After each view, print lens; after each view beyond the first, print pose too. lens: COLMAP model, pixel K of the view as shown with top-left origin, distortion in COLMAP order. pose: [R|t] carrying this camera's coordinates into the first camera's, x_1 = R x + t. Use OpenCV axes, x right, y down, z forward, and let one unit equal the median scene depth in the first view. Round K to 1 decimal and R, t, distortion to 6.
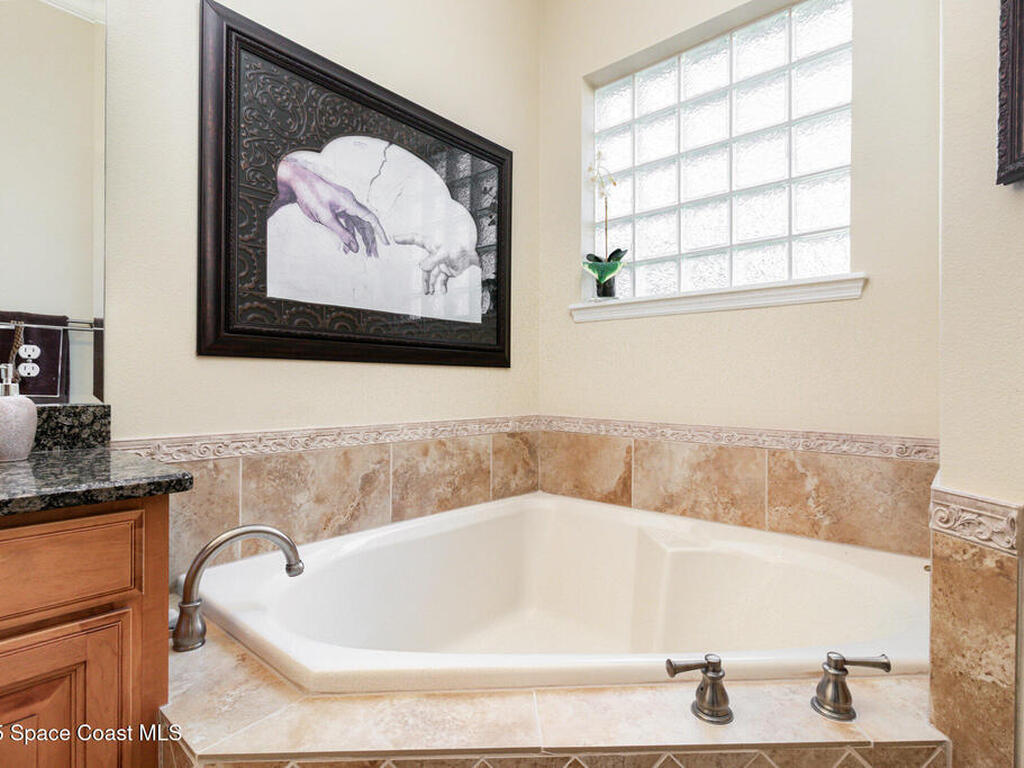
lens RADIAL K [[533.9, 0, 516.2], [0, 533.9, 387.0], [0, 0, 1]] dist [0.003601, 0.002306]
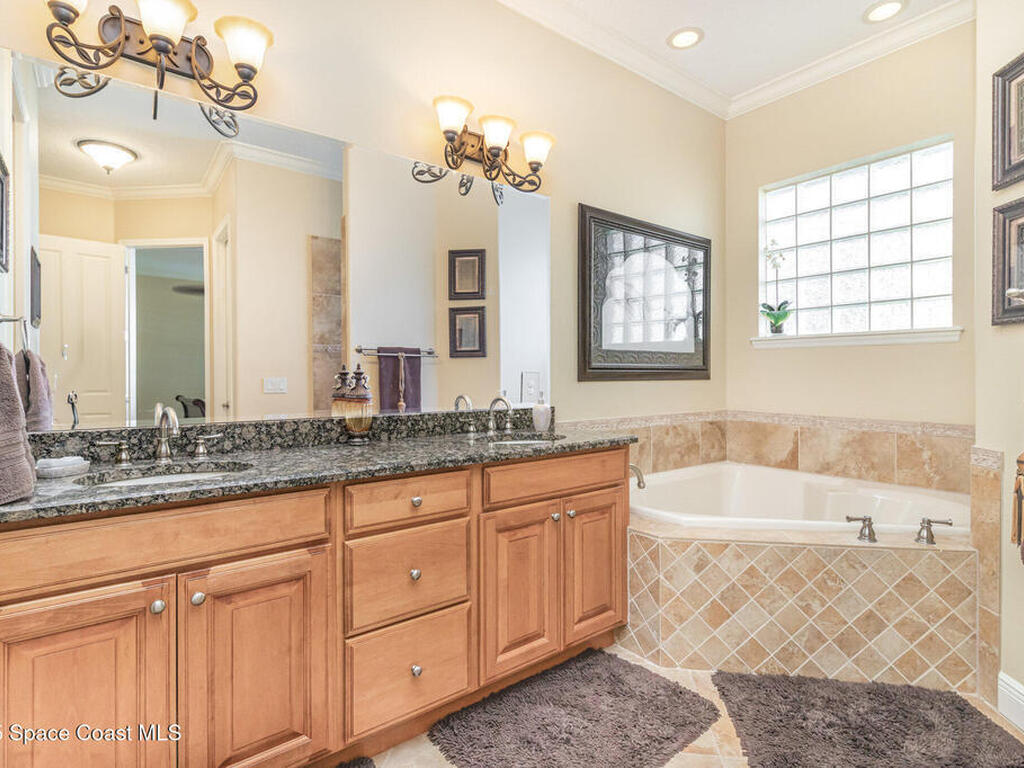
lens RADIAL K [[533.9, 0, 511.3], [0, 533.9, 376.1], [0, 0, 1]] dist [0.003601, 0.002306]
pose [[0.980944, -0.006558, -0.194181, -0.313307], [0.006523, 0.999978, -0.000820, -0.055559], [0.194182, -0.000462, 0.980965, -0.715911]]
